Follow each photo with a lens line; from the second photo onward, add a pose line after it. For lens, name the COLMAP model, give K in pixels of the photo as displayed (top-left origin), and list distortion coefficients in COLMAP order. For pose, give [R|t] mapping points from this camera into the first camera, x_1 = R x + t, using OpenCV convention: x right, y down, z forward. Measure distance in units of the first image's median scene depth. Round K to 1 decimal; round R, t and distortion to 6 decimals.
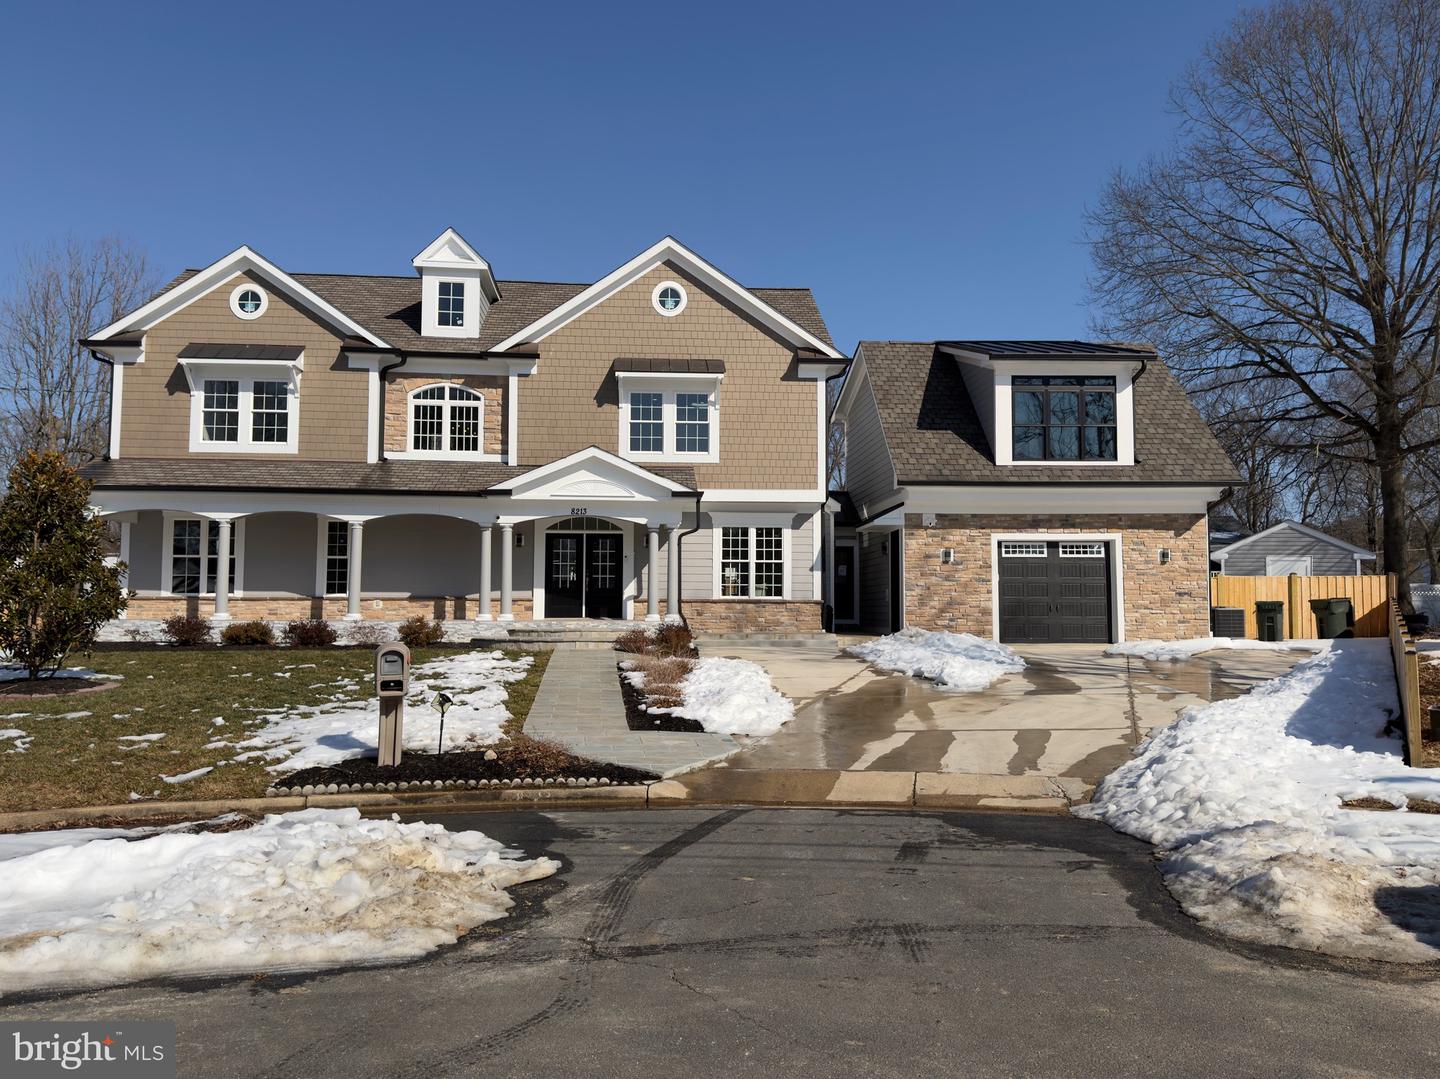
lens RADIAL K [[1094.7, 0, 717.2], [0, 1094.7, 532.4], [0, 0, 1]] dist [0.068803, -0.018244]
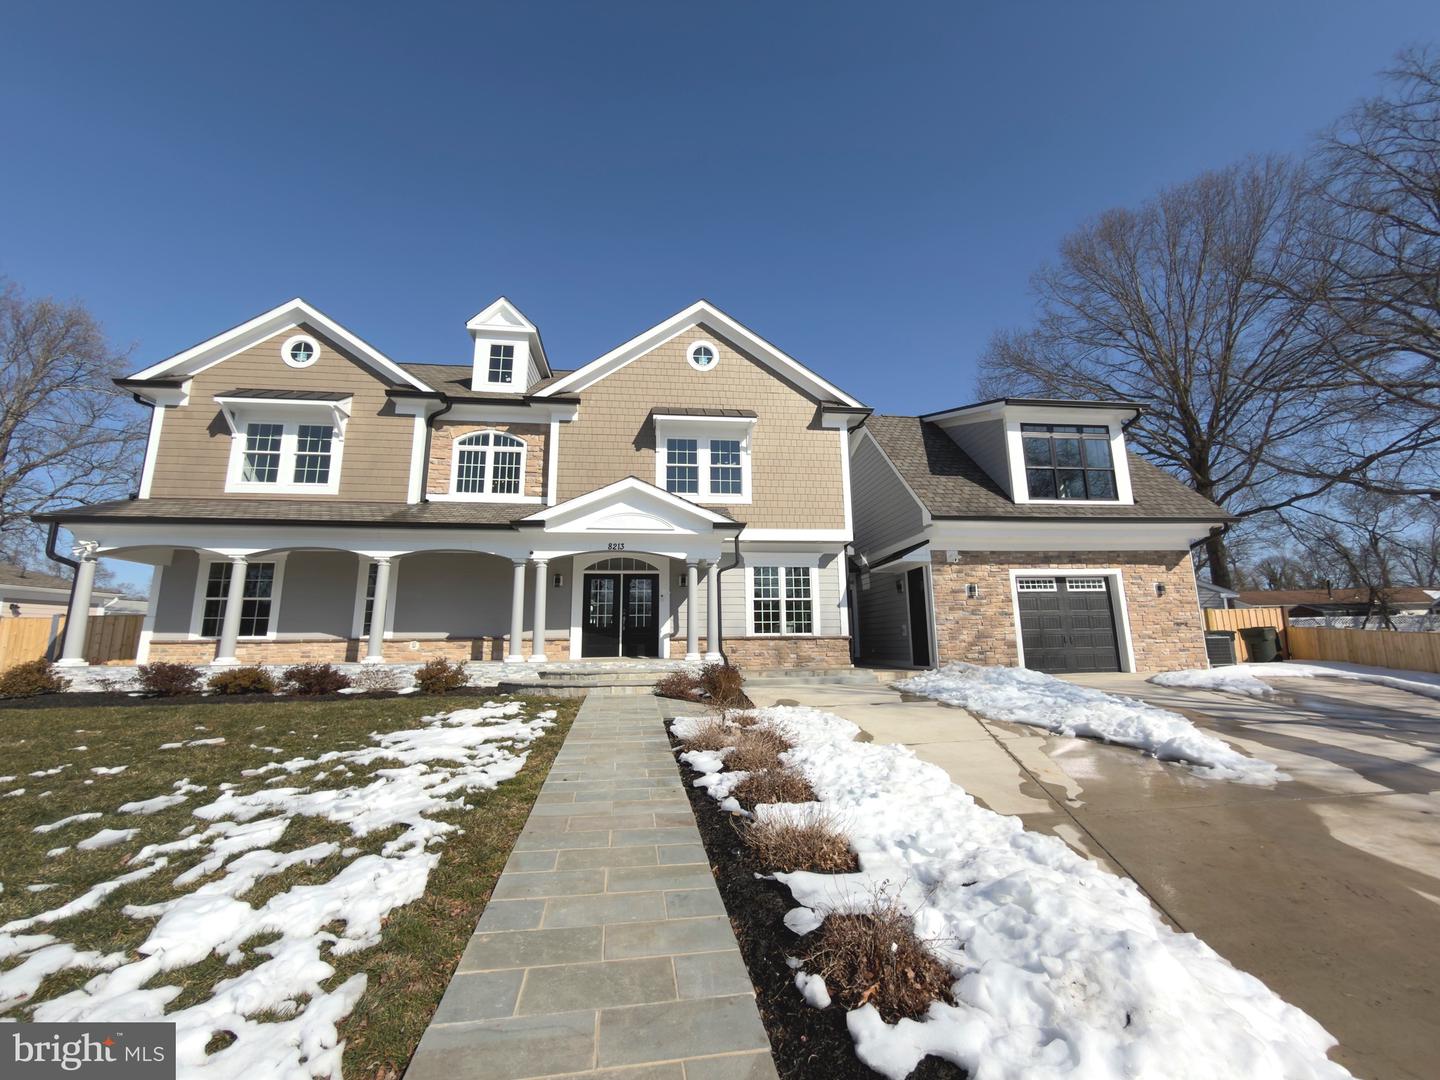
lens RADIAL K [[582.0, 0, 720.5], [0, 582.0, 530.8], [0, 0, 1]] dist [-0.002634, 0.000860]
pose [[0.998798, -0.005444, 0.048710, -0.055736], [0.011247, 0.992753, -0.119646, 0.028368], [-0.047706, 0.120050, 0.991621, 0.454514]]
